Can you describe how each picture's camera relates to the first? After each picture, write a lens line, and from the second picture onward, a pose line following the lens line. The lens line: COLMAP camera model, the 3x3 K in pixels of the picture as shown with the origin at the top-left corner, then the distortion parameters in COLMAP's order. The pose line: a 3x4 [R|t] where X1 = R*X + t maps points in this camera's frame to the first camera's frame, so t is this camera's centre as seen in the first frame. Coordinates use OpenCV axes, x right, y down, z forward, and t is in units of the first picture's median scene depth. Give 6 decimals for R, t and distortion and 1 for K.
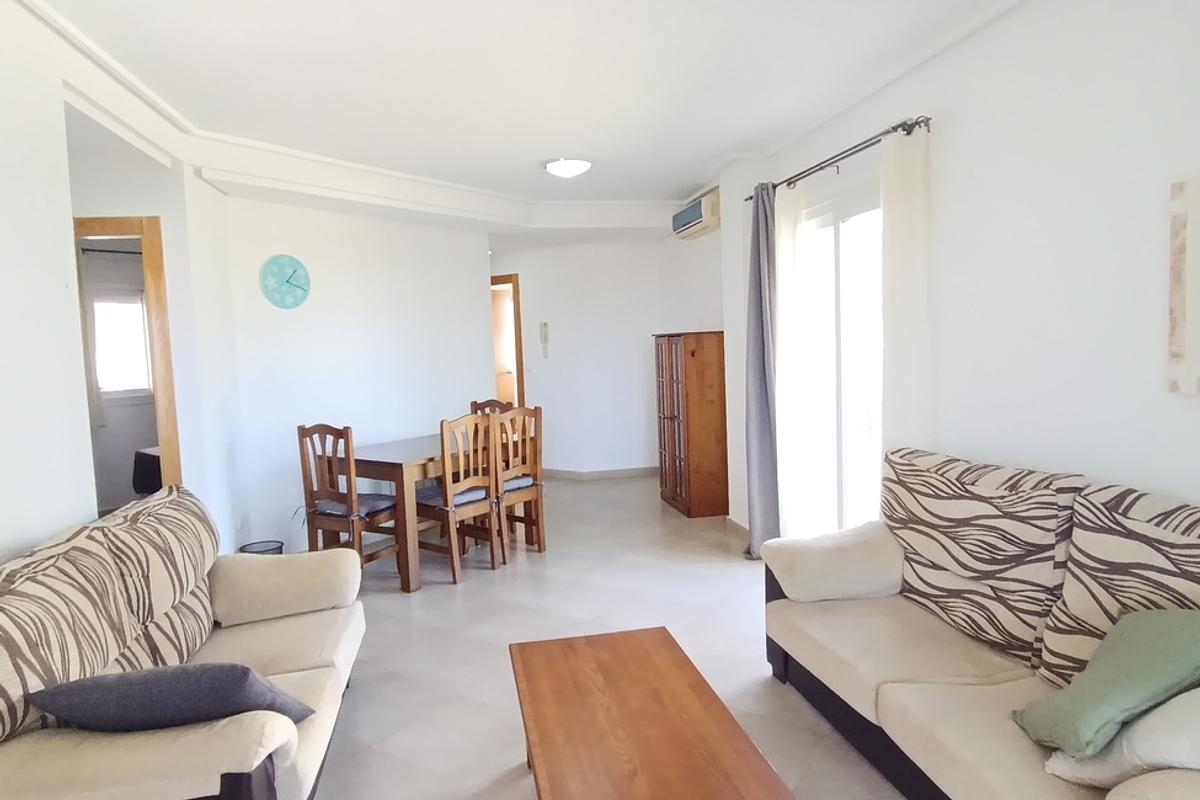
lens RADIAL K [[730.6, 0, 600.0], [0, 730.6, 400.0], [0, 0, 1]] dist [-0.021601, 0.000489]
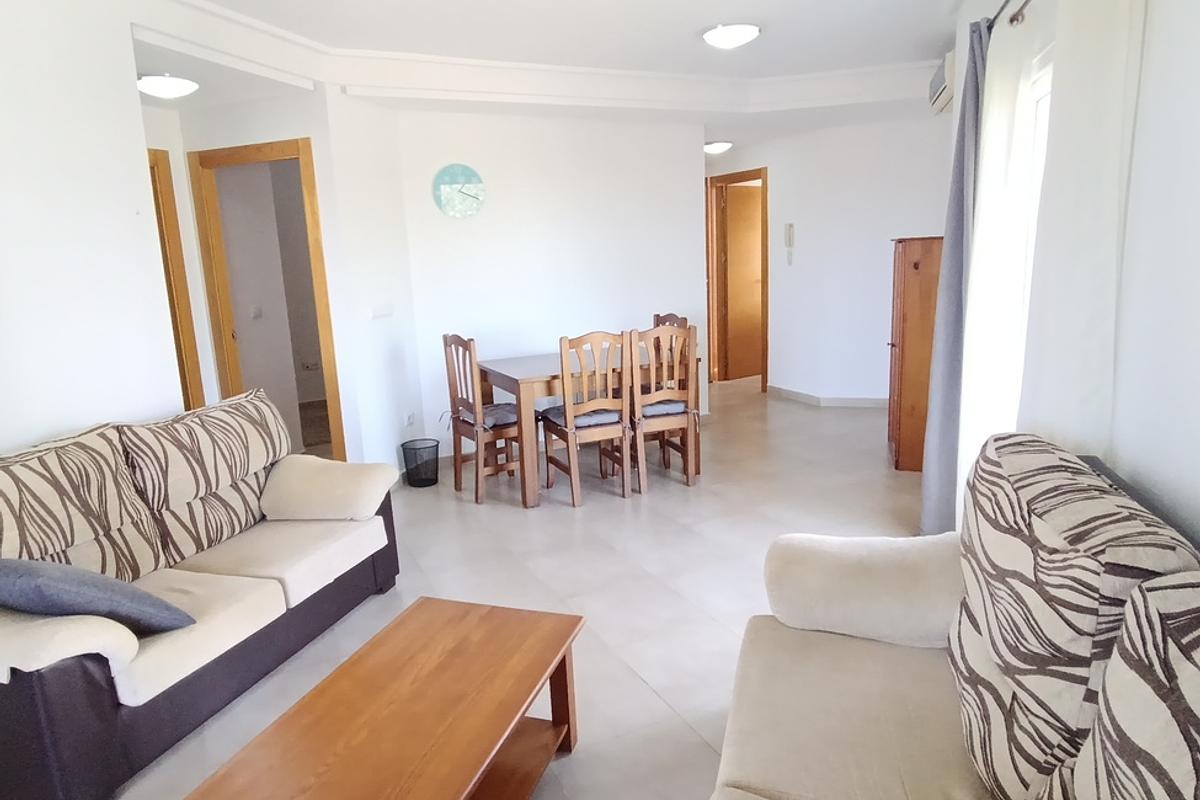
lens RADIAL K [[730.6, 0, 600.0], [0, 730.6, 400.0], [0, 0, 1]] dist [-0.021601, 0.000489]
pose [[0.873408, 0.099609, -0.476694, 0.293655], [-0.032079, 0.988500, 0.147779, -0.034251], [0.485932, -0.113779, 0.866559, 0.198318]]
